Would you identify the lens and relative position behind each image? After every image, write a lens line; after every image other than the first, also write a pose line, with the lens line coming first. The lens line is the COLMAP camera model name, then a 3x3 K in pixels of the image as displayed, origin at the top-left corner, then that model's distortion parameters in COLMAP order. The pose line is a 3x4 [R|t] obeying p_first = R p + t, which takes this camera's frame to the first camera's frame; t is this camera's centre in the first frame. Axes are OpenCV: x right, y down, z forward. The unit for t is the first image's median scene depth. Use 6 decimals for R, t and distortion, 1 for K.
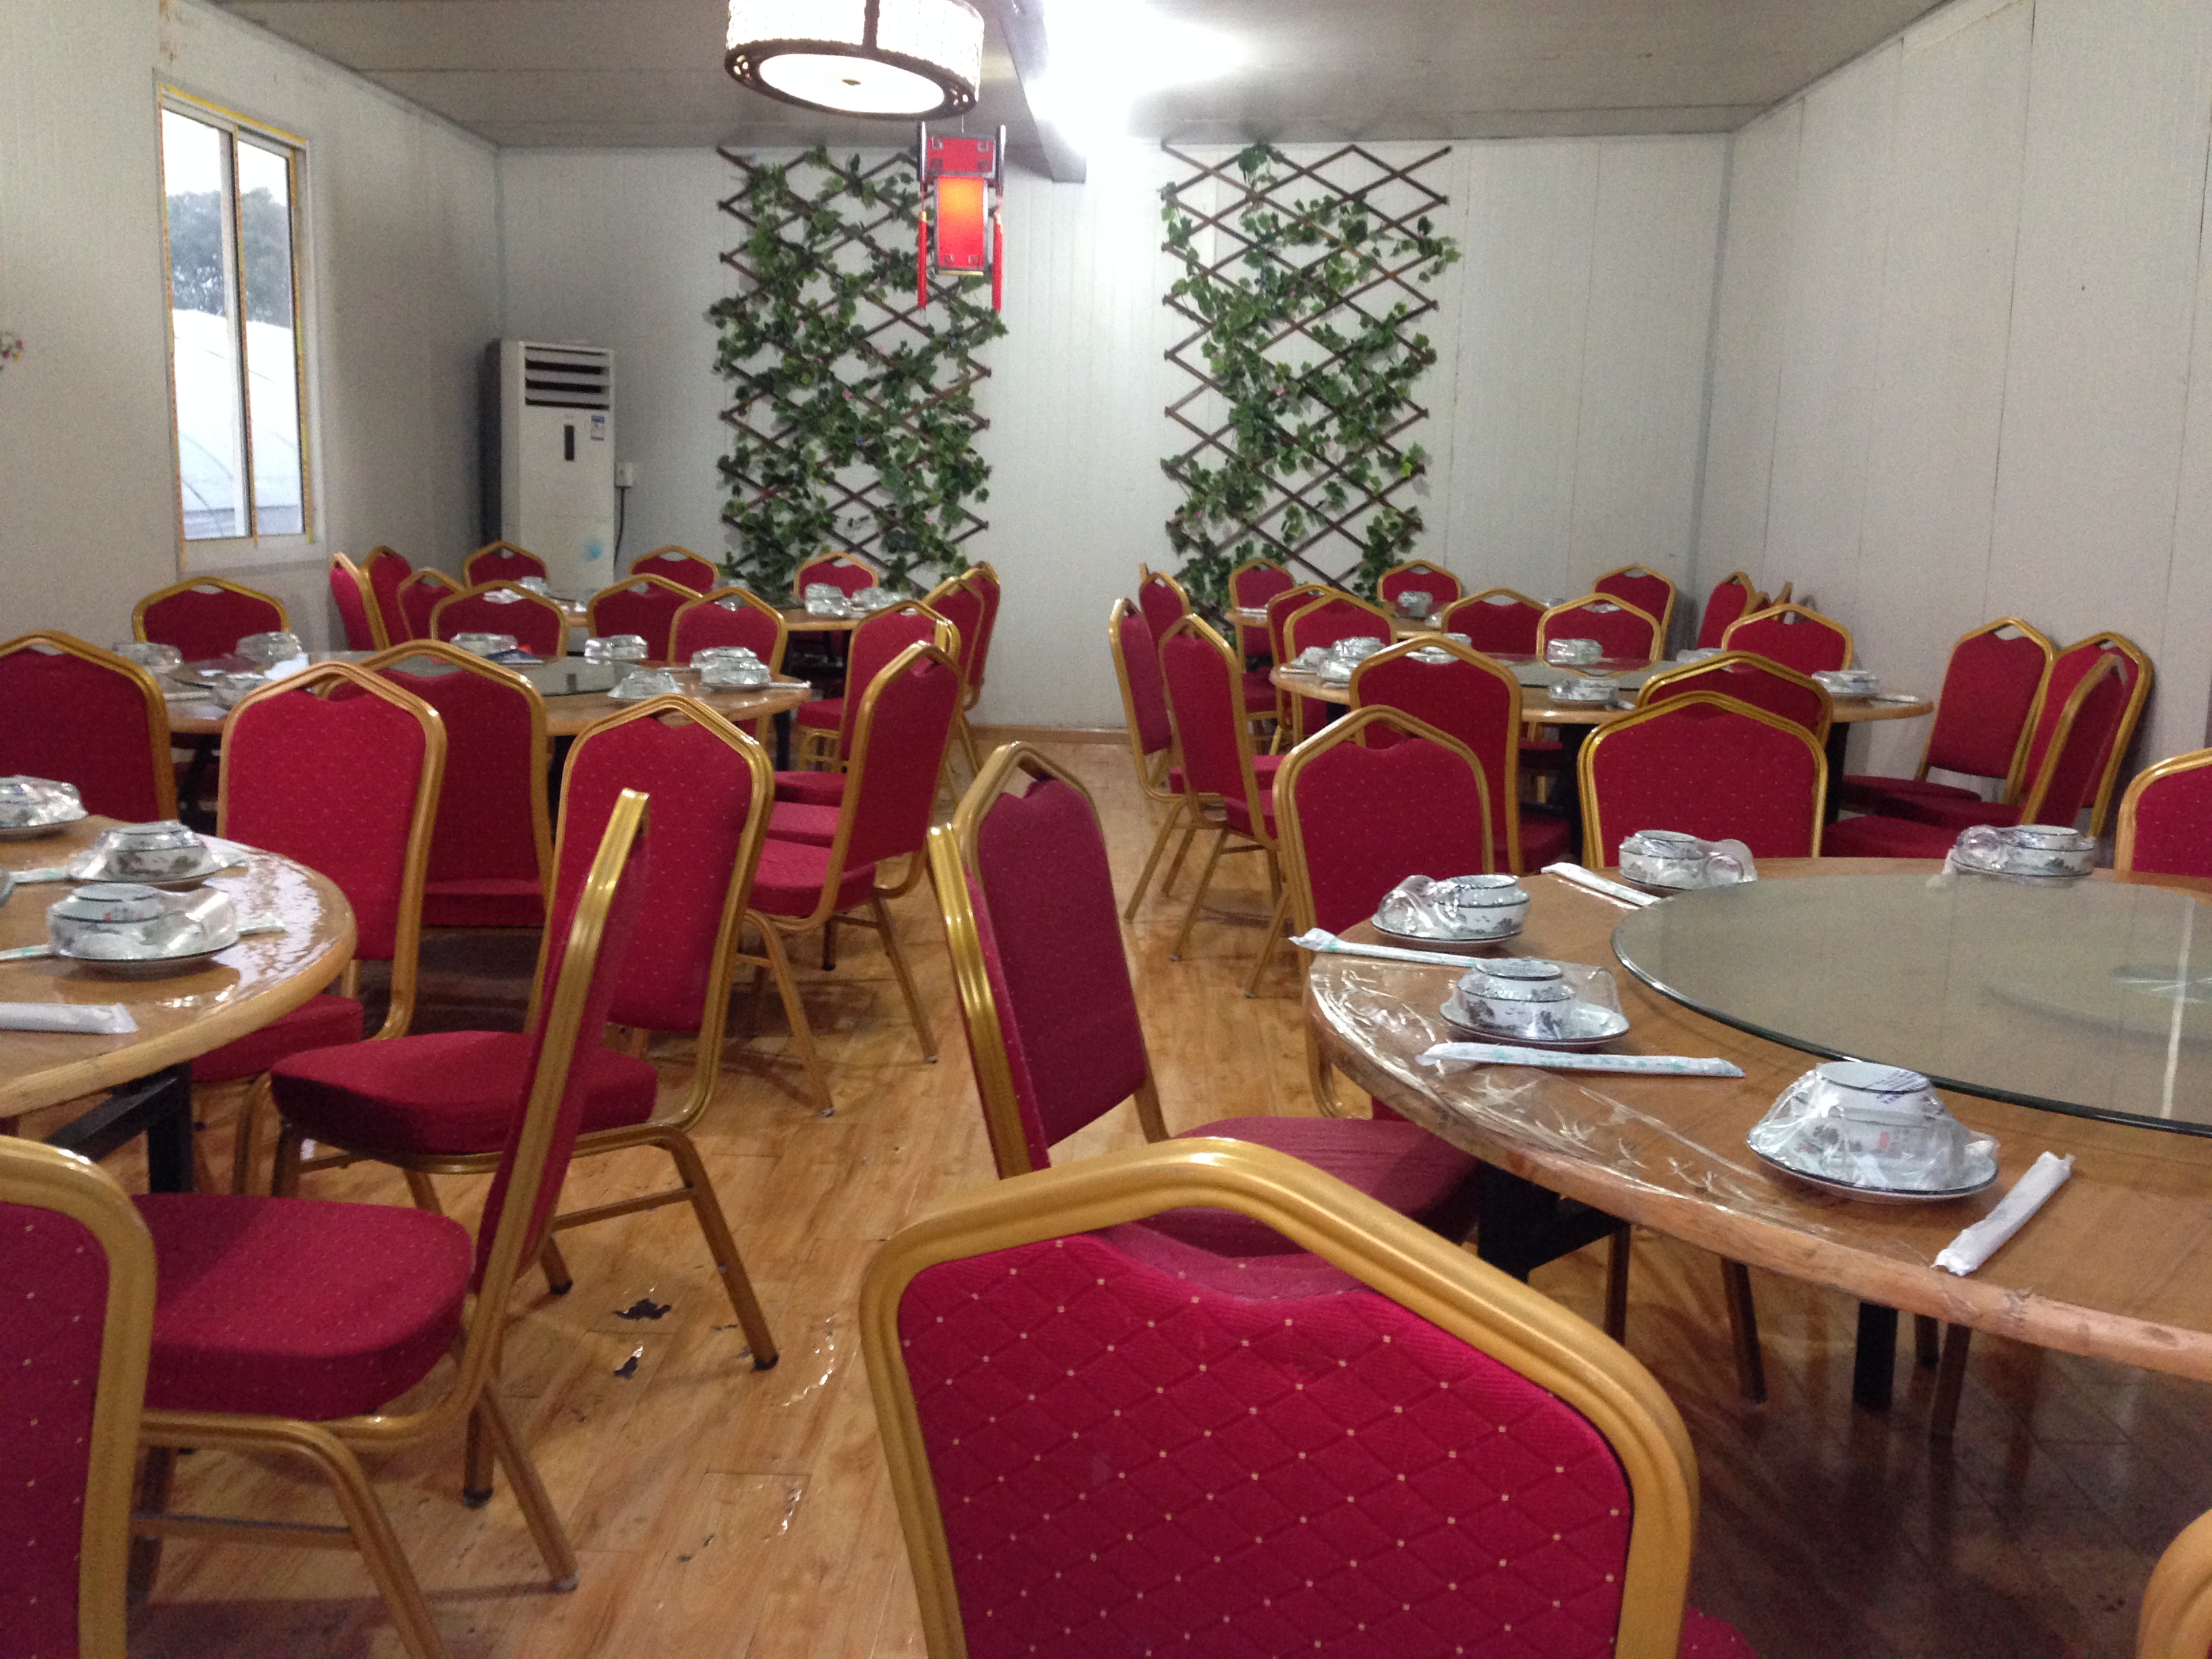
lens RADIAL K [[2120.5, 0, 1106.0], [0, 2120.5, 829.5], [0, 0, 1]] dist [0.261651, -0.364889]
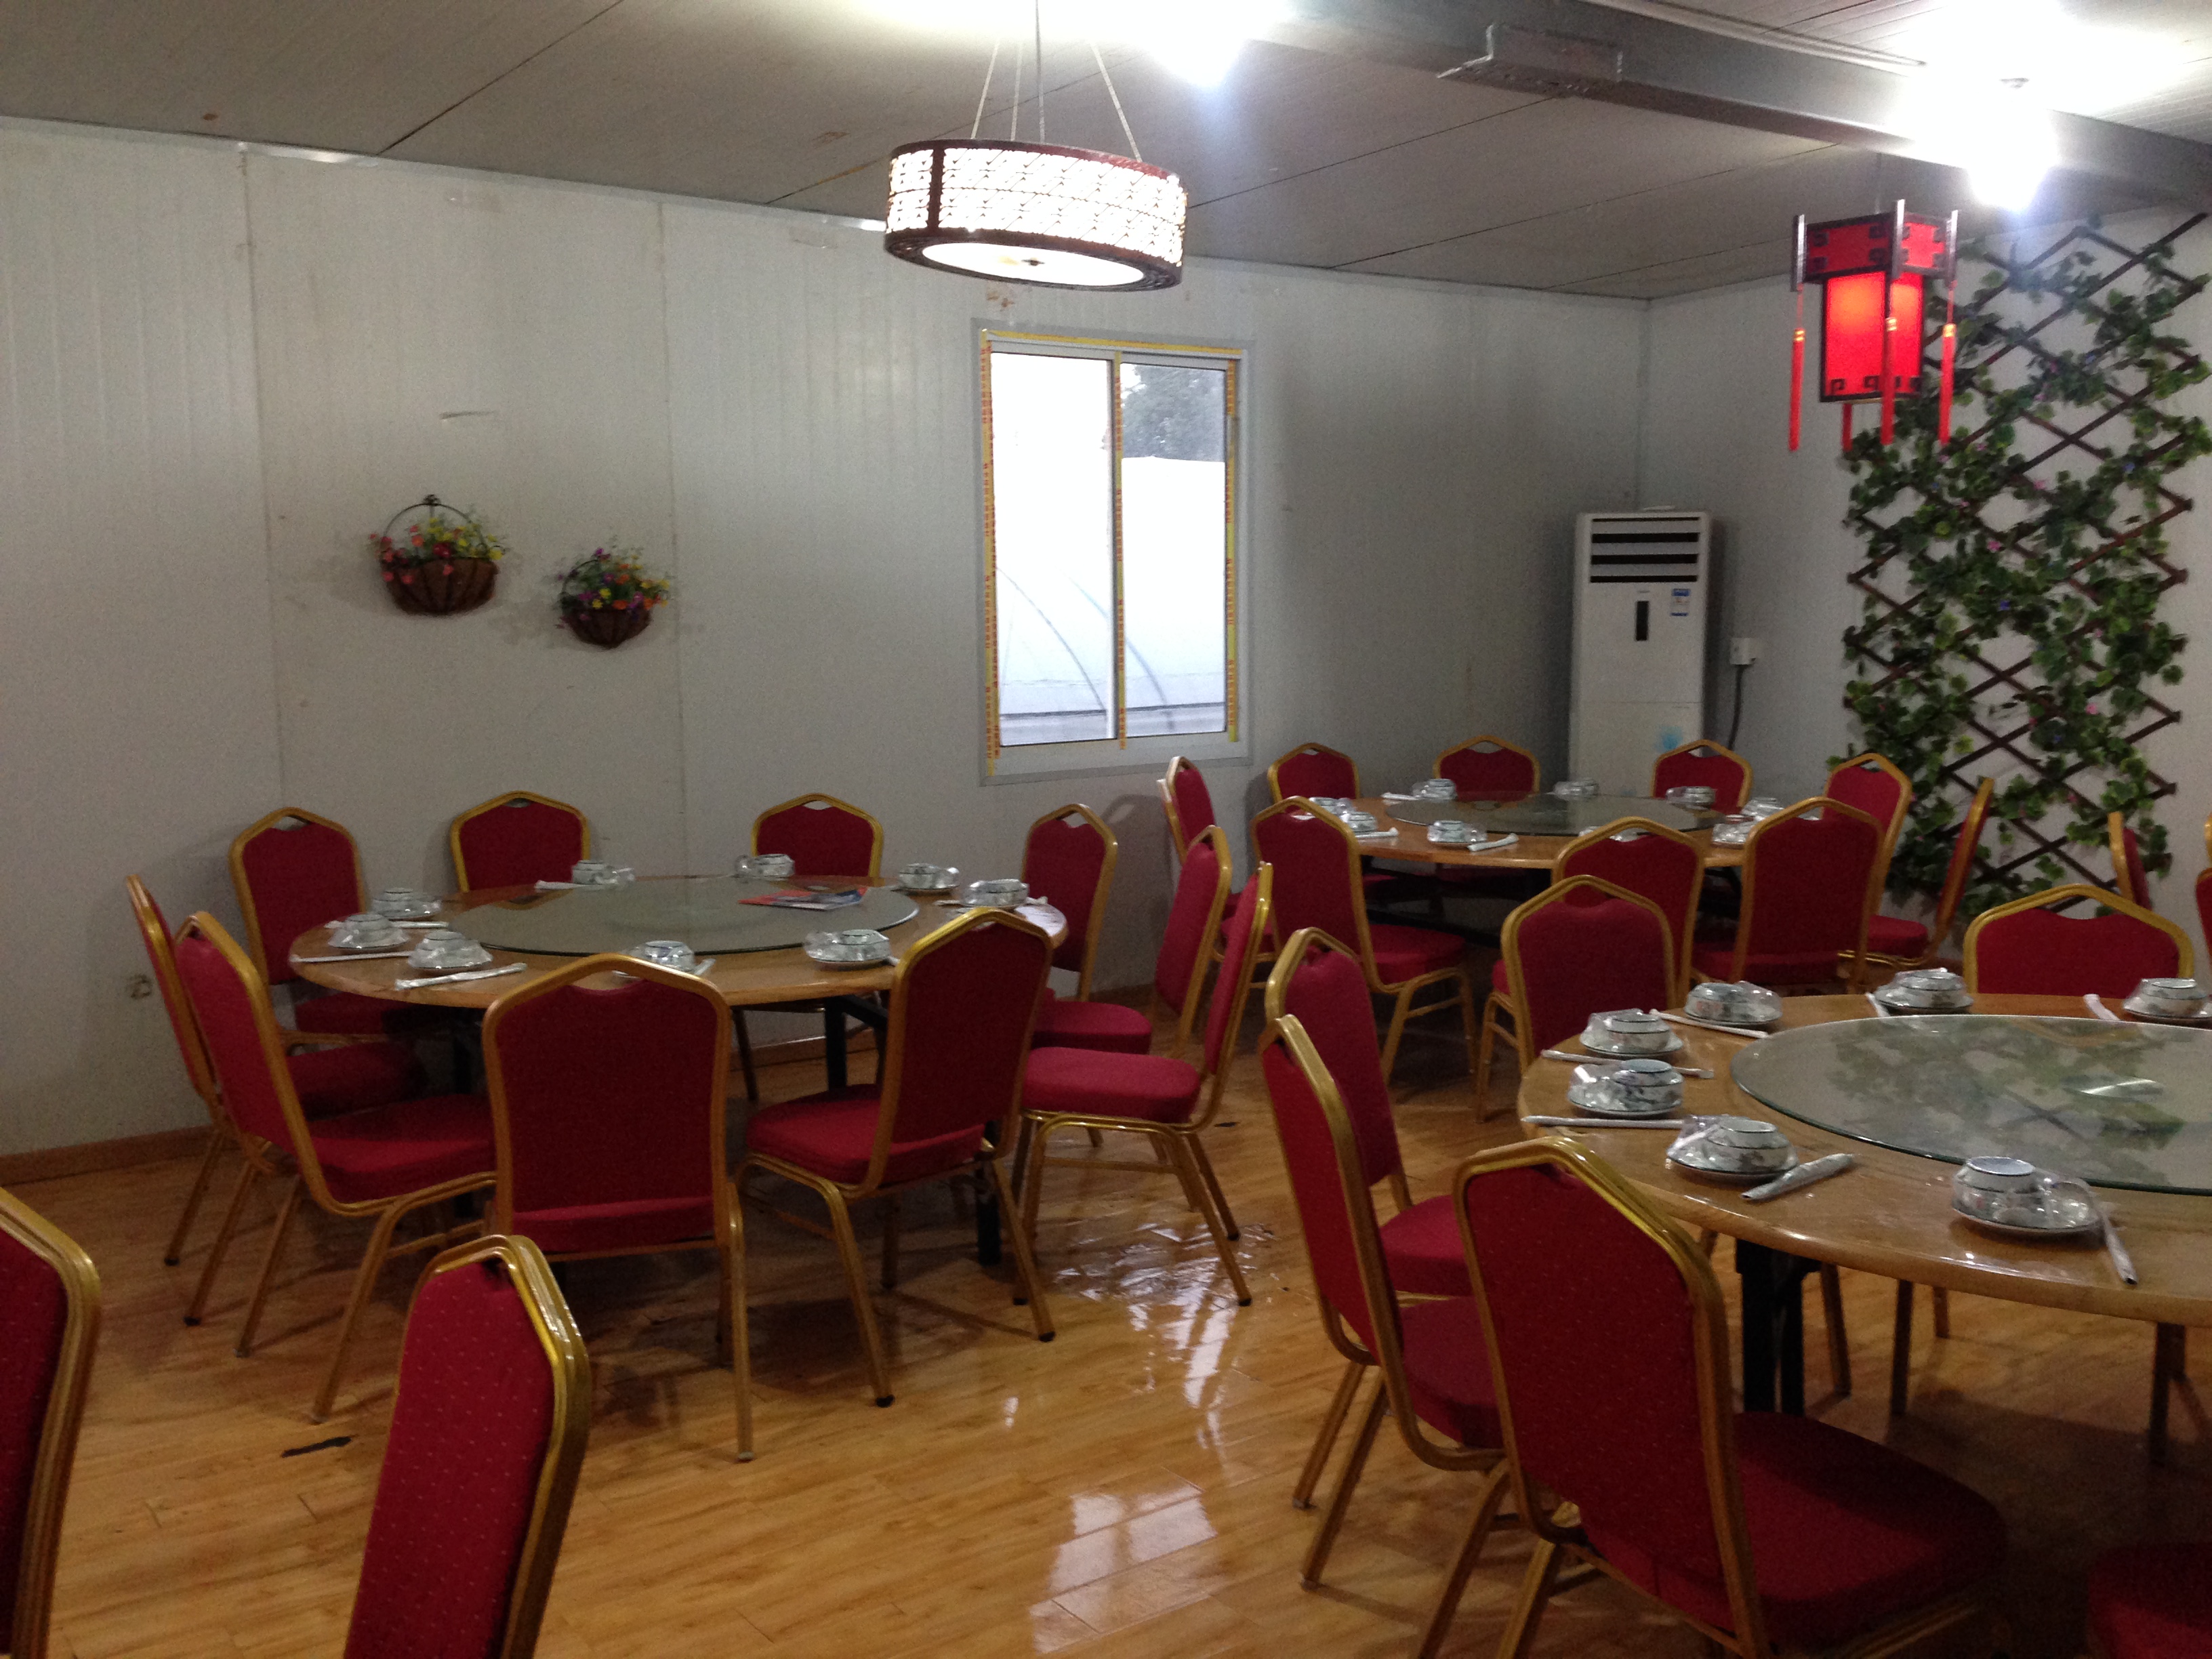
lens RADIAL K [[2120.5, 0, 1106.0], [0, 2120.5, 829.5], [0, 0, 1]] dist [0.261651, -0.364889]
pose [[0.613679, 0.071219, -0.786337, 0.305127], [-0.110440, 0.993875, 0.003826, -0.070285], [0.781794, 0.084495, 0.617786, 0.280862]]
